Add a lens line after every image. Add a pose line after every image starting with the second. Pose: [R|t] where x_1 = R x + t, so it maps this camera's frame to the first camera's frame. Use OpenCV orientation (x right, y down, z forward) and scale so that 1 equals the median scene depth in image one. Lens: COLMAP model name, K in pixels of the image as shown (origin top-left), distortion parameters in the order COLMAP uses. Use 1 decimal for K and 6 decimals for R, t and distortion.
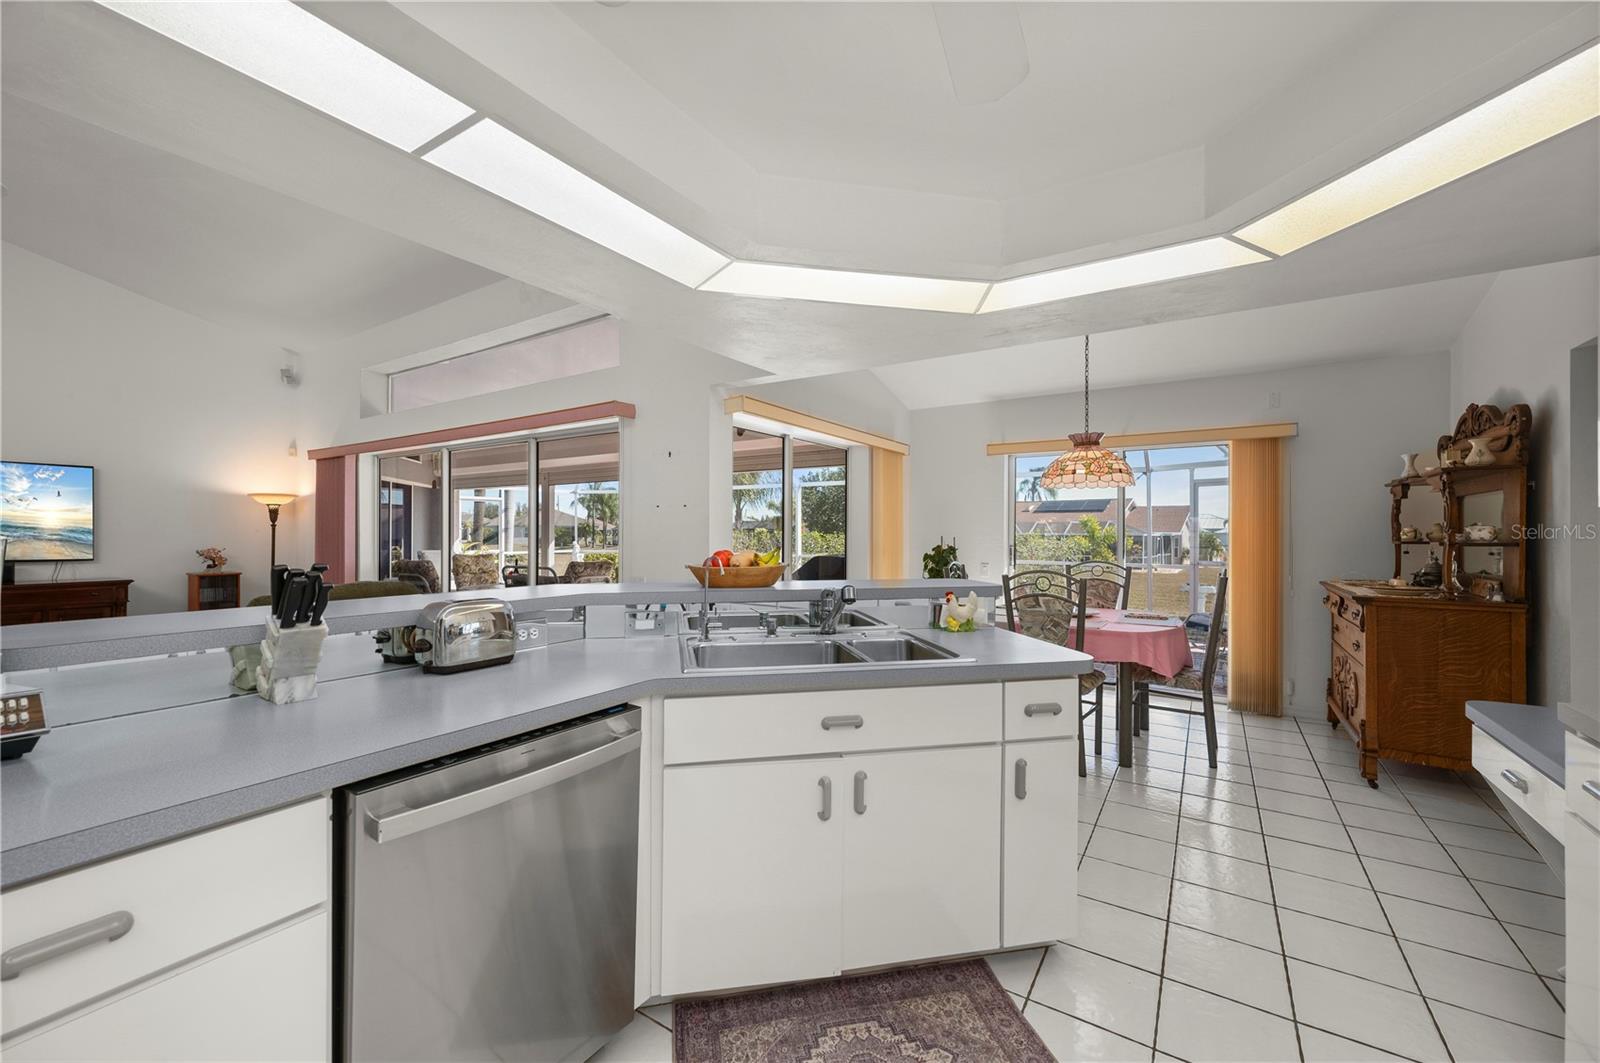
lens RADIAL K [[632.9, 0, 797.0], [0, 632.9, 527.8], [0, 0, 1]] dist [0.000168, -0.000087]
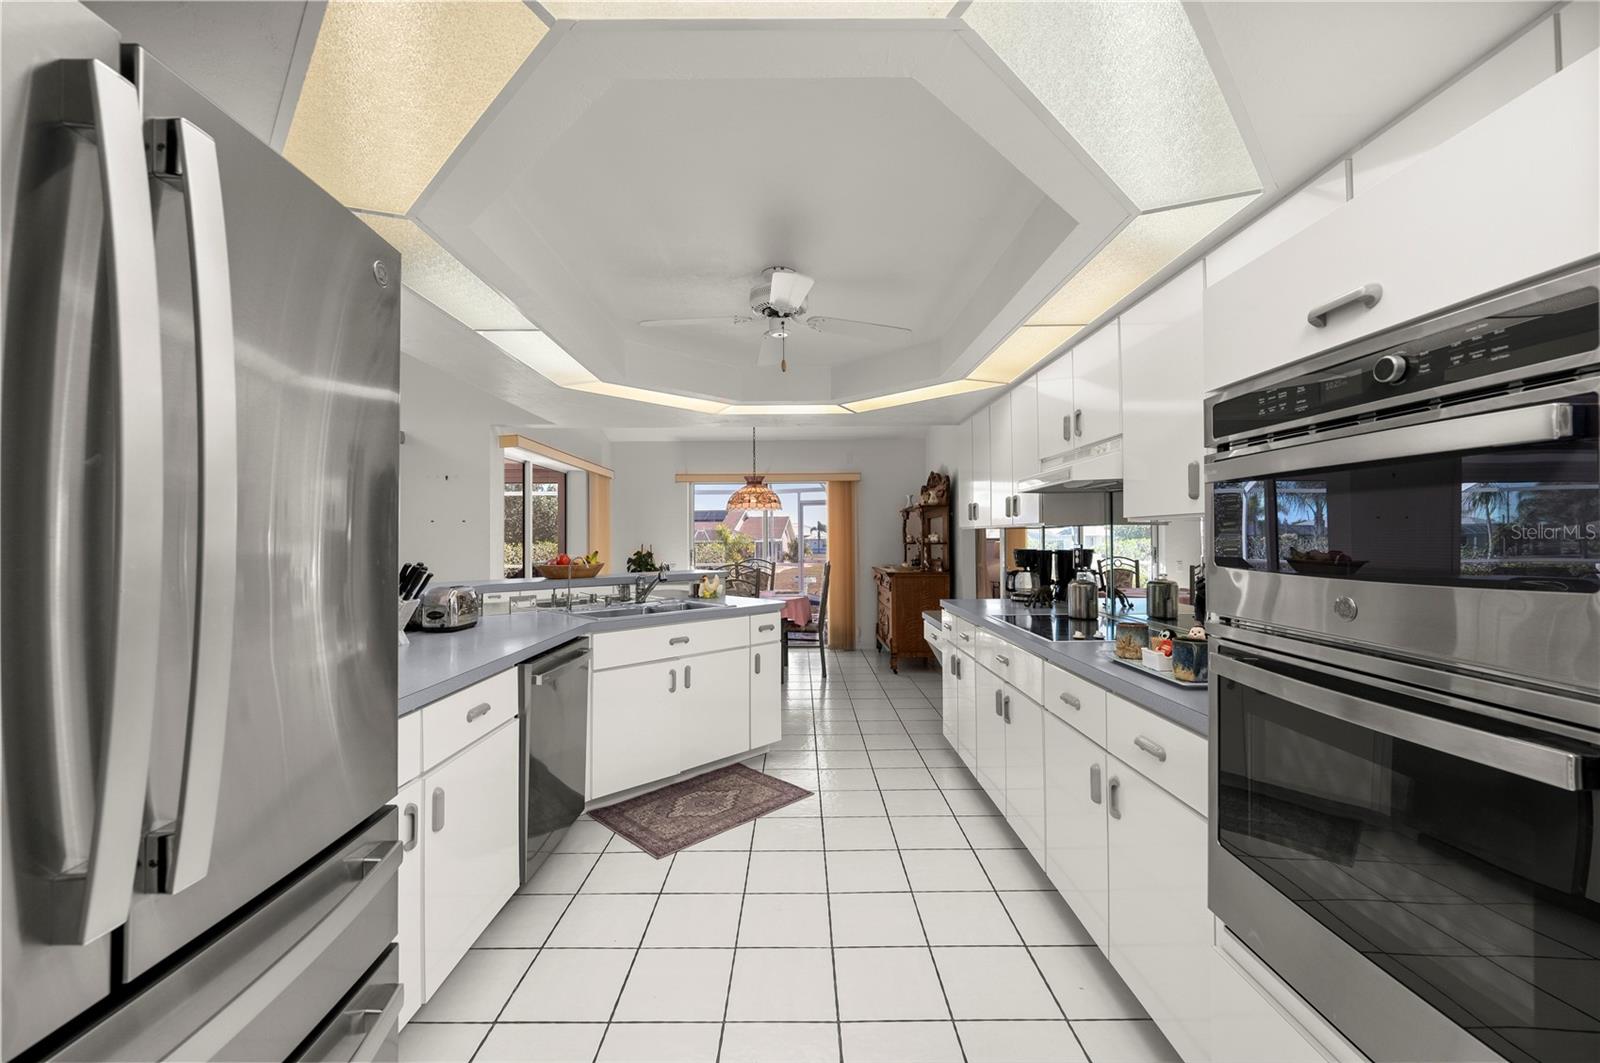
lens RADIAL K [[632.9, 0, 797.0], [0, 632.9, 527.8], [0, 0, 1]] dist [0.000168, -0.000087]
pose [[0.839442, -0.000720, 0.543448, -0.302972], [0.008063, 0.999906, -0.011131, -0.003798], [-0.543389, 0.013726, 0.839369, -0.361957]]
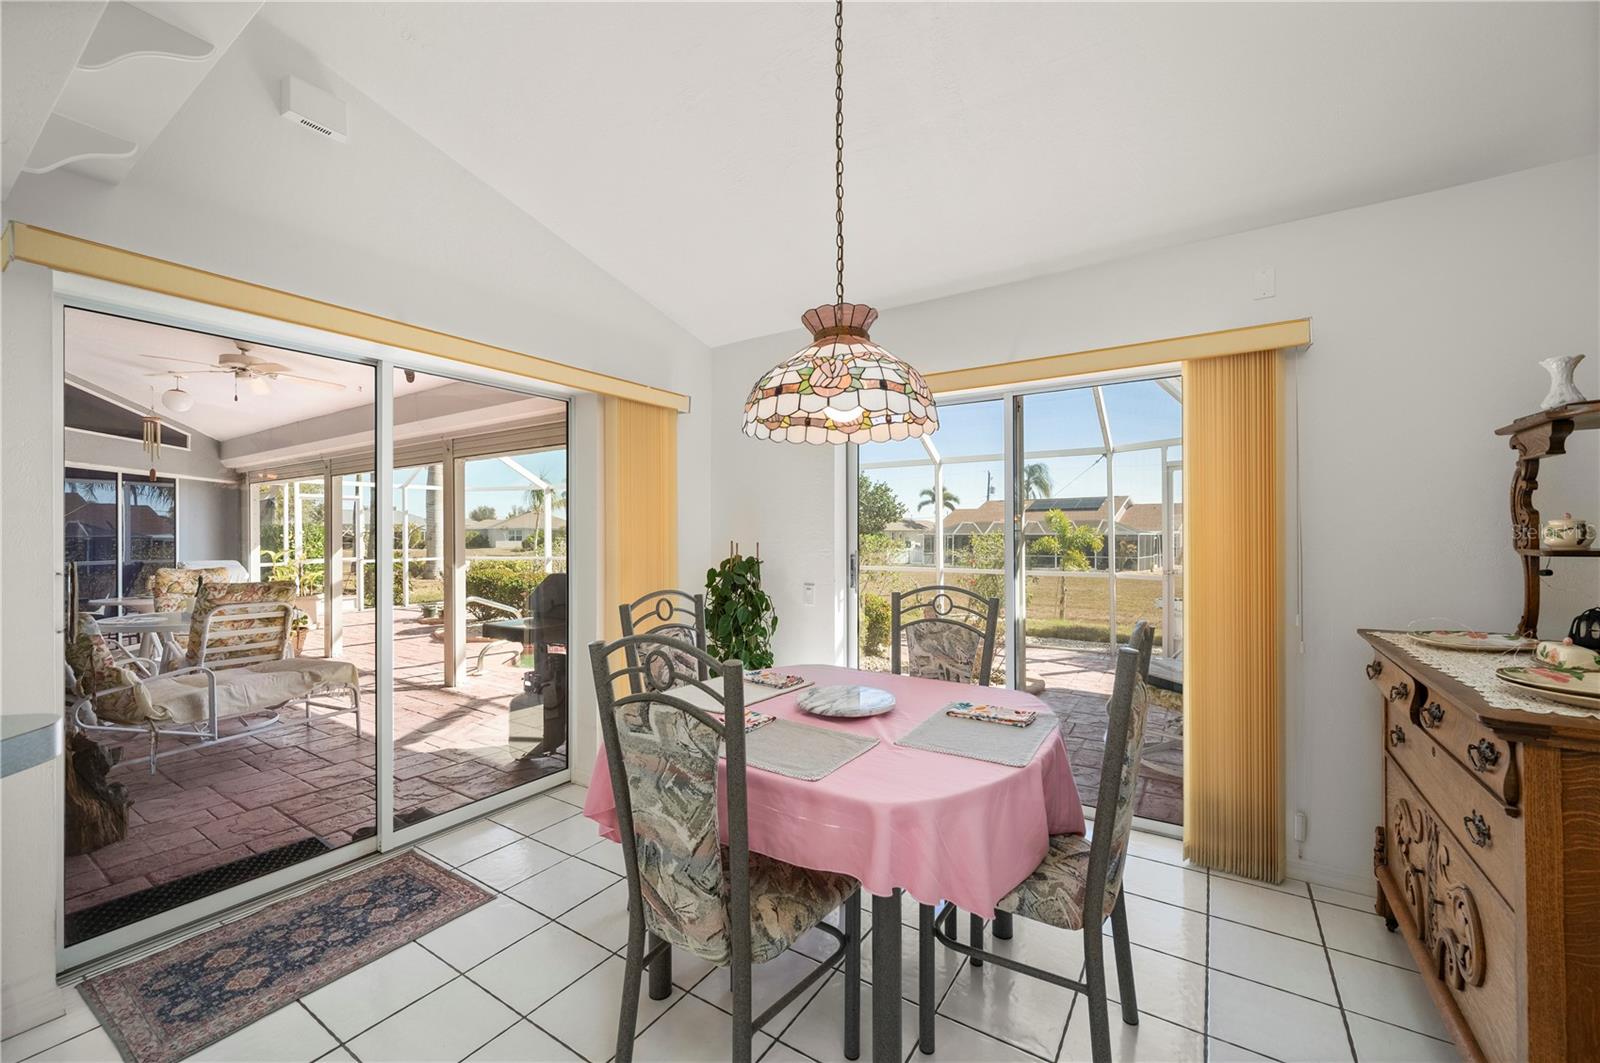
lens RADIAL K [[632.9, 0, 797.0], [0, 632.9, 527.8], [0, 0, 1]] dist [0.000168, -0.000087]
pose [[0.999978, -0.006472, -0.001709, 0.432927], [0.006470, 0.999978, -0.001169, 0.002695], [0.001716, 0.001158, 0.999998, 0.562569]]
